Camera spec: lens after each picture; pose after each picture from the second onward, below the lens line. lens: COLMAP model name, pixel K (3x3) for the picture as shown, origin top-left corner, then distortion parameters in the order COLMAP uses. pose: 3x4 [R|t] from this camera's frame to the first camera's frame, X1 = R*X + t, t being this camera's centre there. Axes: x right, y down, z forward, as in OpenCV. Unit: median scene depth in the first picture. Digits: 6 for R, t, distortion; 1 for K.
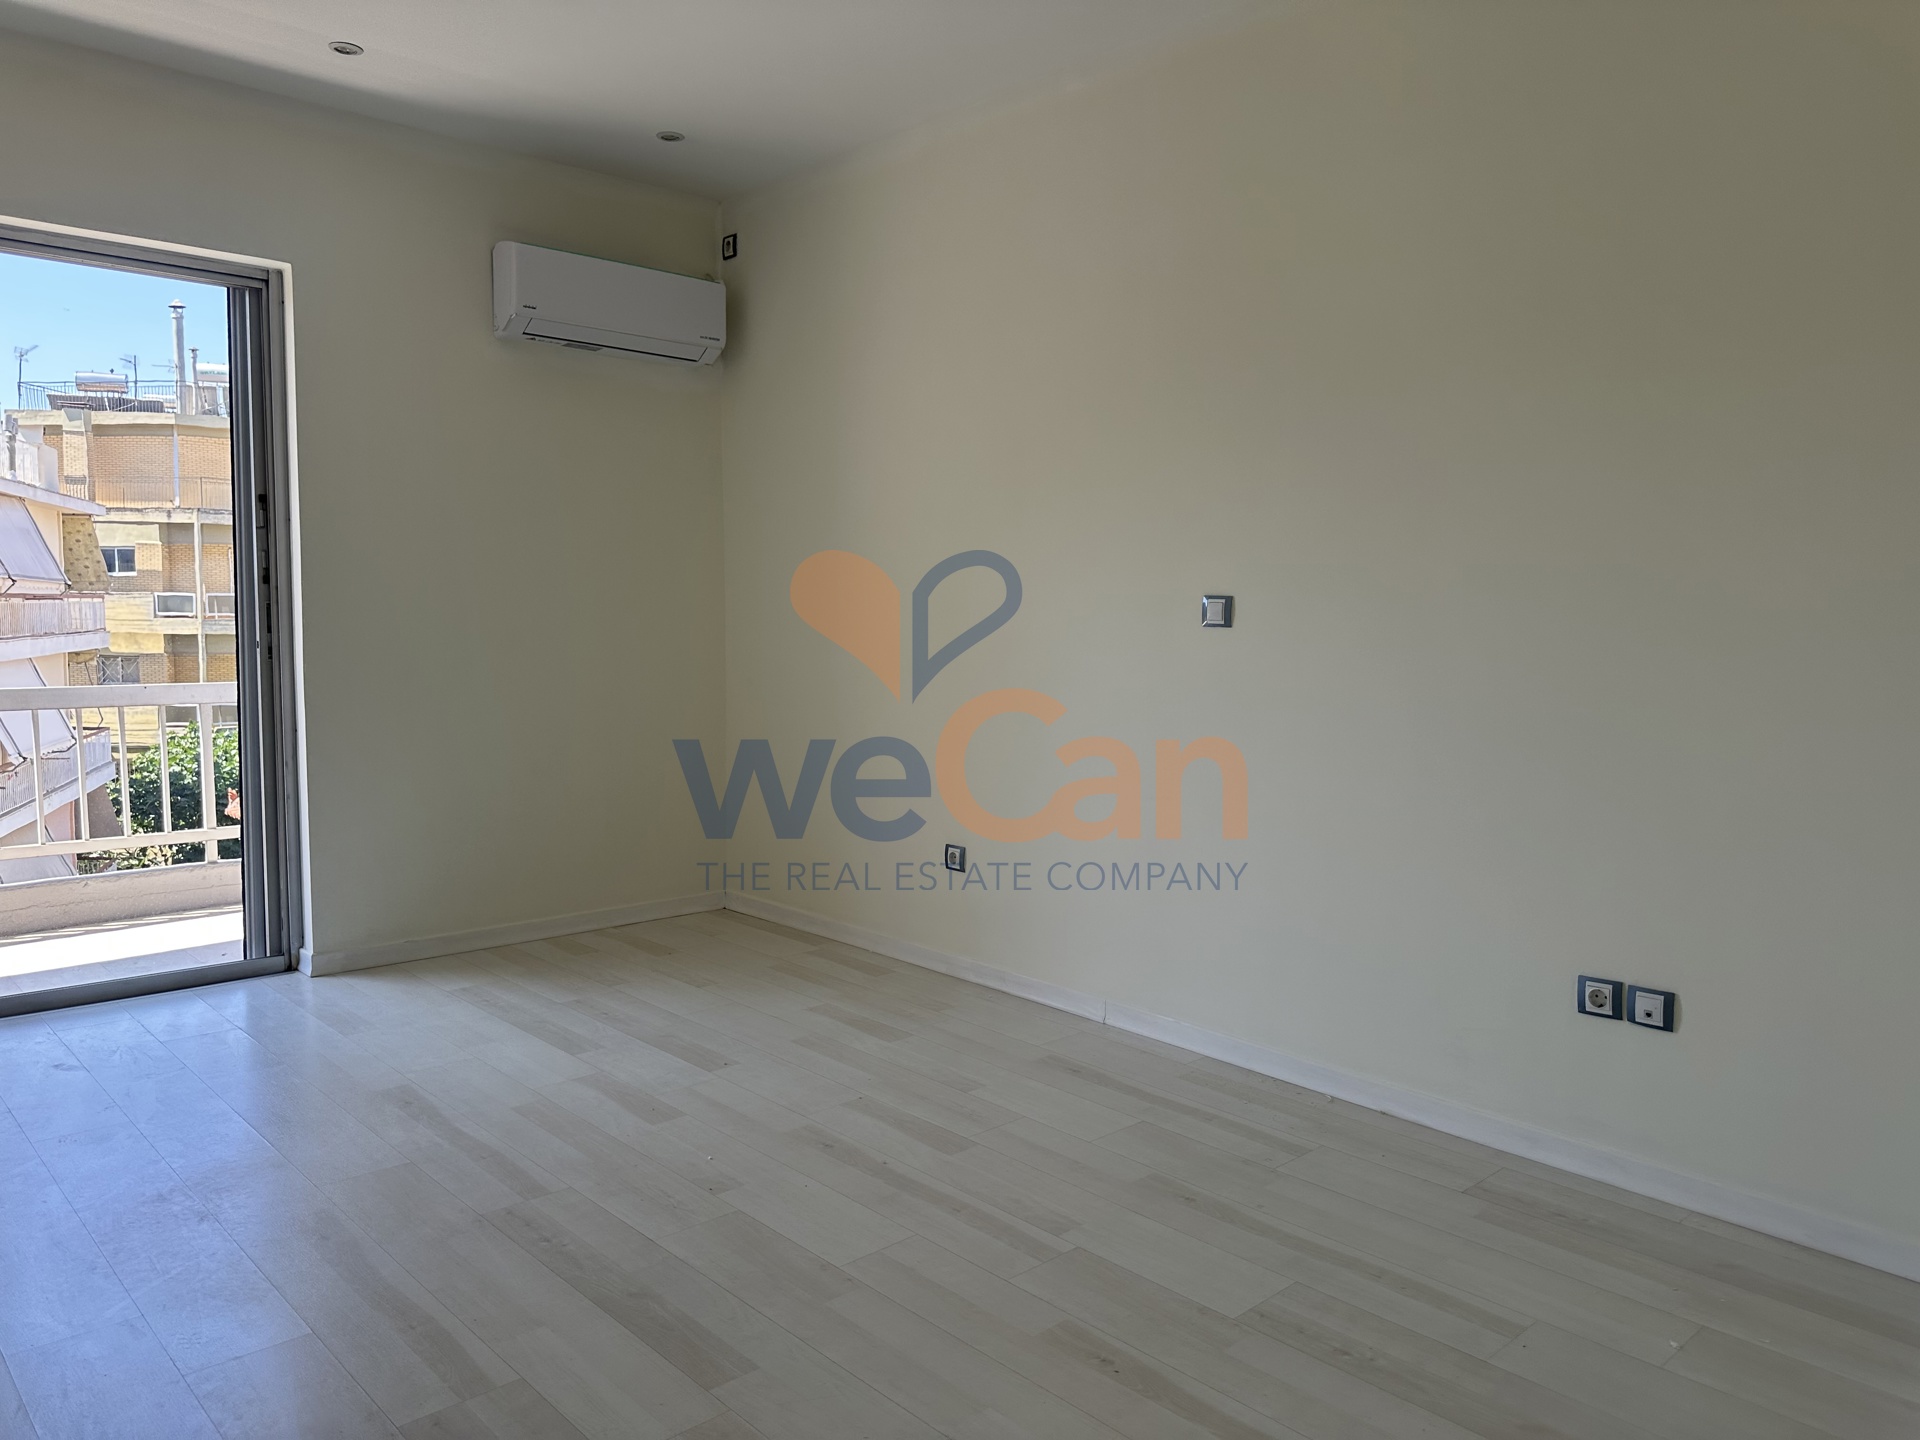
lens RADIAL K [[1367.8, 0, 964.8], [0, 1367.8, 727.0], [0, 0, 1]] dist [0.039033, -0.045552]
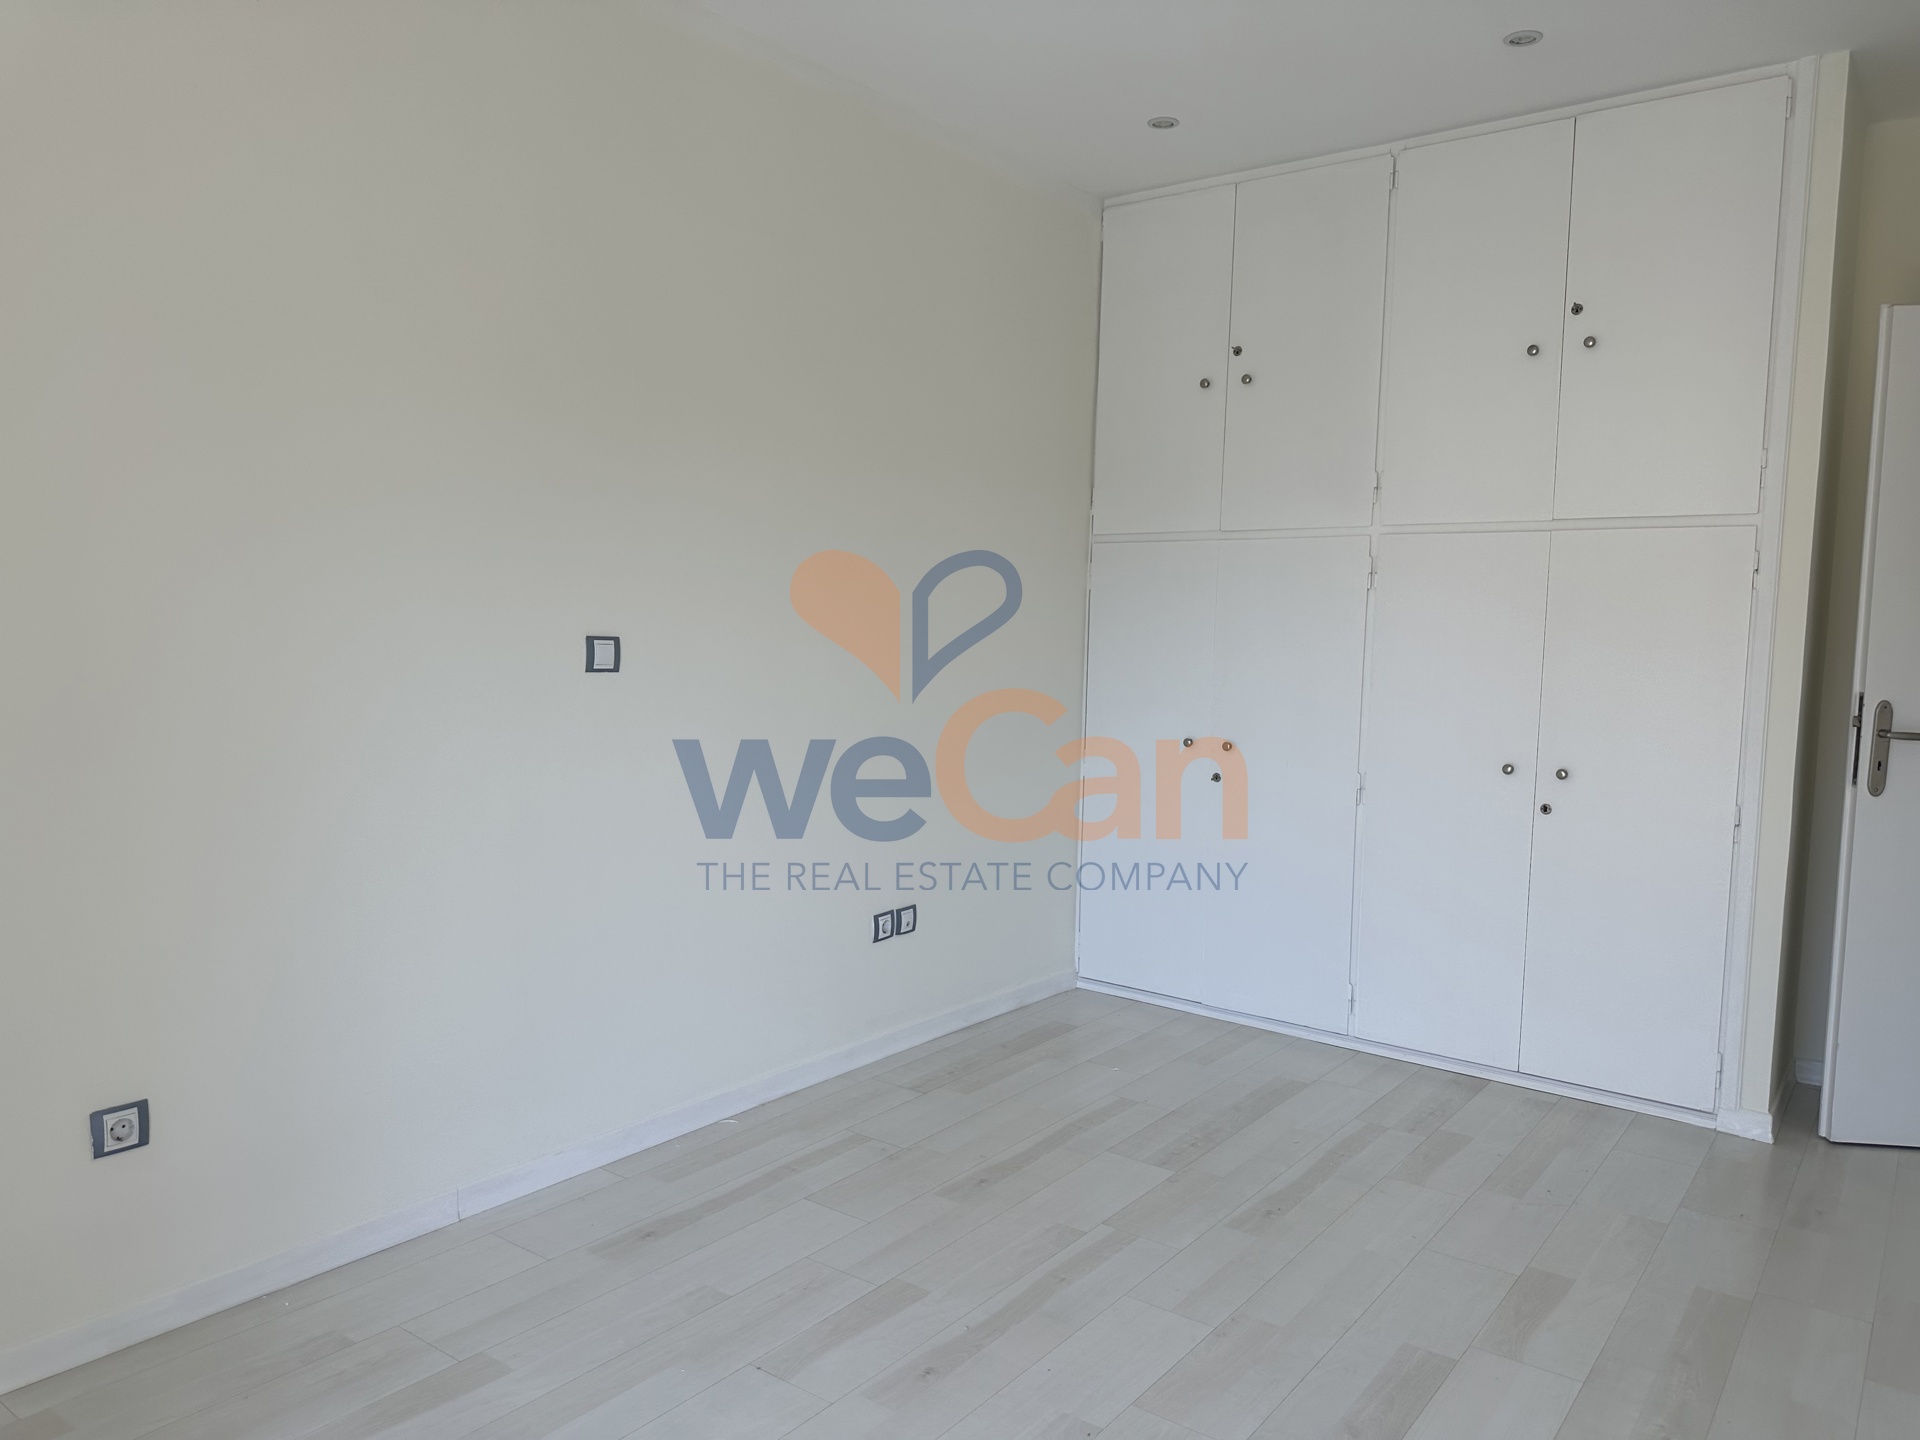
lens RADIAL K [[1367.8, 0, 964.8], [0, 1367.8, 727.0], [0, 0, 1]] dist [0.039033, -0.045552]
pose [[-0.167616, -0.106707, 0.980061, -0.754929], [0.070838, 0.990252, 0.119931, -0.135764], [-0.983304, 0.089528, -0.158423, 0.974907]]
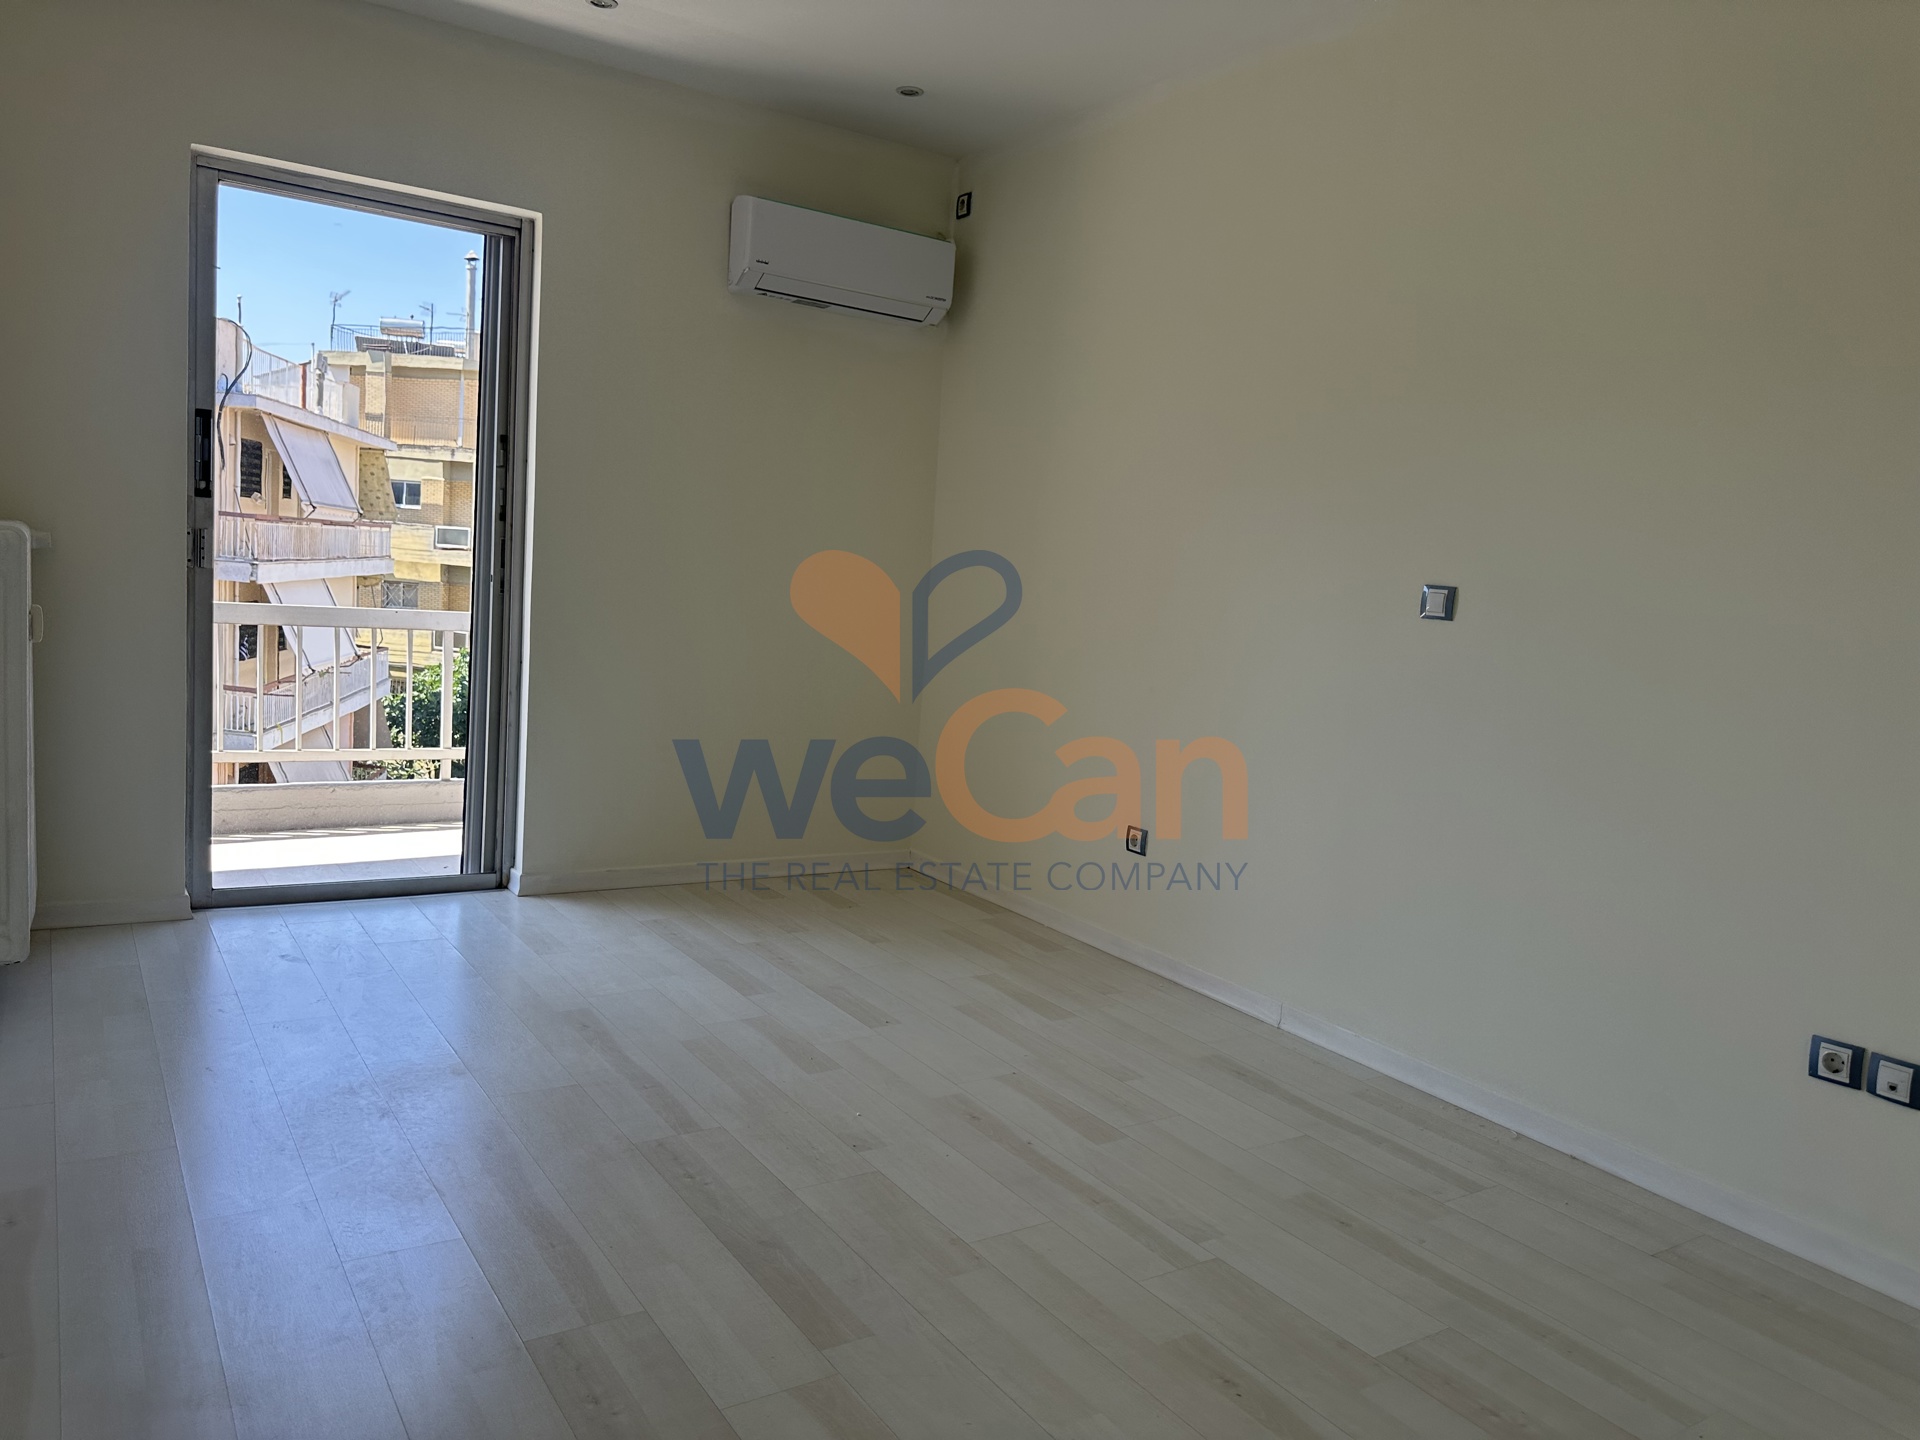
lens RADIAL K [[1367.8, 0, 964.8], [0, 1367.8, 727.0], [0, 0, 1]] dist [0.039033, -0.045552]
pose [[0.984234, 0.077923, -0.158782, 0.025439], [-0.074570, 0.996851, 0.026976, -0.001994], [0.160384, -0.014710, 0.986945, 0.025133]]
